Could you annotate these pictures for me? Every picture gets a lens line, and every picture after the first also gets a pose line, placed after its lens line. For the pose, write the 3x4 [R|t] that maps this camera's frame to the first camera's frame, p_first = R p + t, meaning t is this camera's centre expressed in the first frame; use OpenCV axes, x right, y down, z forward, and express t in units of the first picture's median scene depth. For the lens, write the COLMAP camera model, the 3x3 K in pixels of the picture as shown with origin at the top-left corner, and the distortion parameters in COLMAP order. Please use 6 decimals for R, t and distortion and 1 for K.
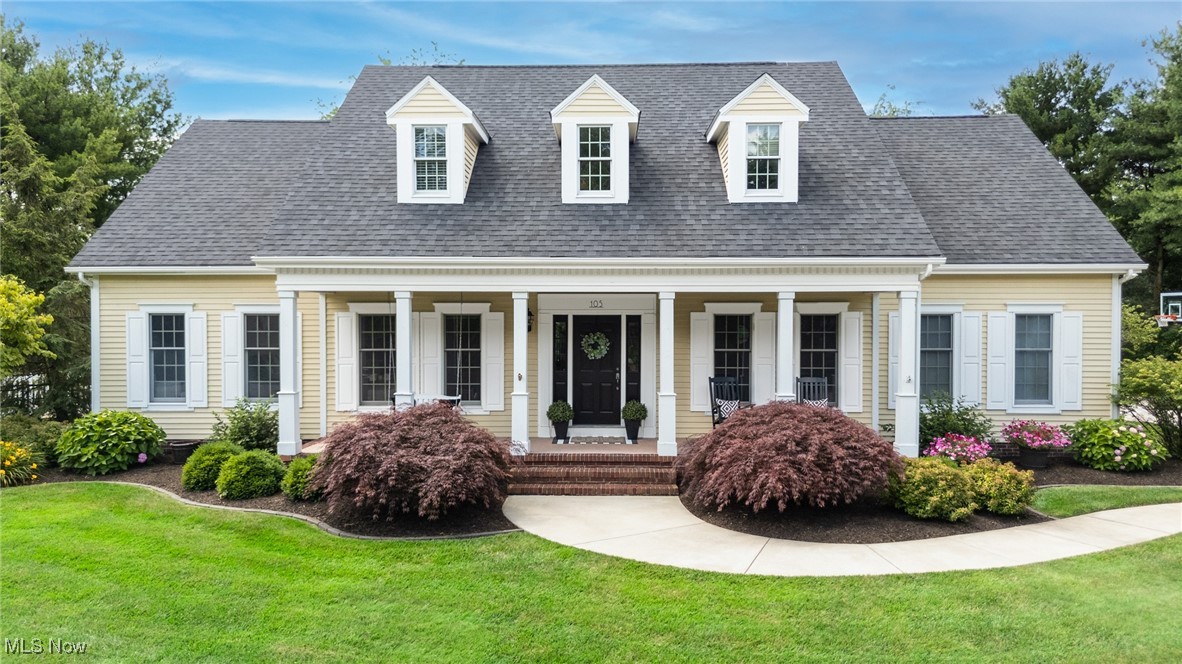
lens RADIAL K [[870.3, 0, 590.4], [0, 870.3, 330.1], [0, 0, 1]] dist [0.021745, -0.010766]
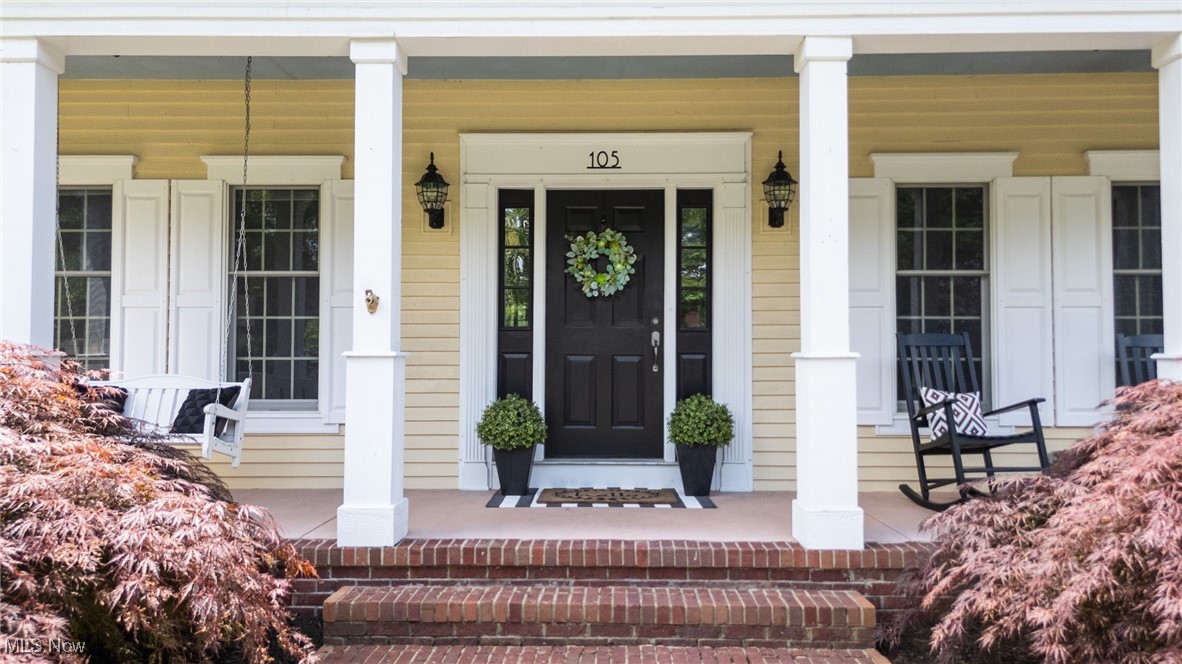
lens RADIAL K [[870.3, 0, 592.0], [0, 870.3, 333.9], [0, 0, 1]] dist [0.021745, -0.010766]
pose [[0.999987, 0.000938, 0.005035, -0.000711], [-0.000668, 0.998572, -0.053419, 0.073960], [-0.005078, 0.053415, 0.998560, 0.603246]]
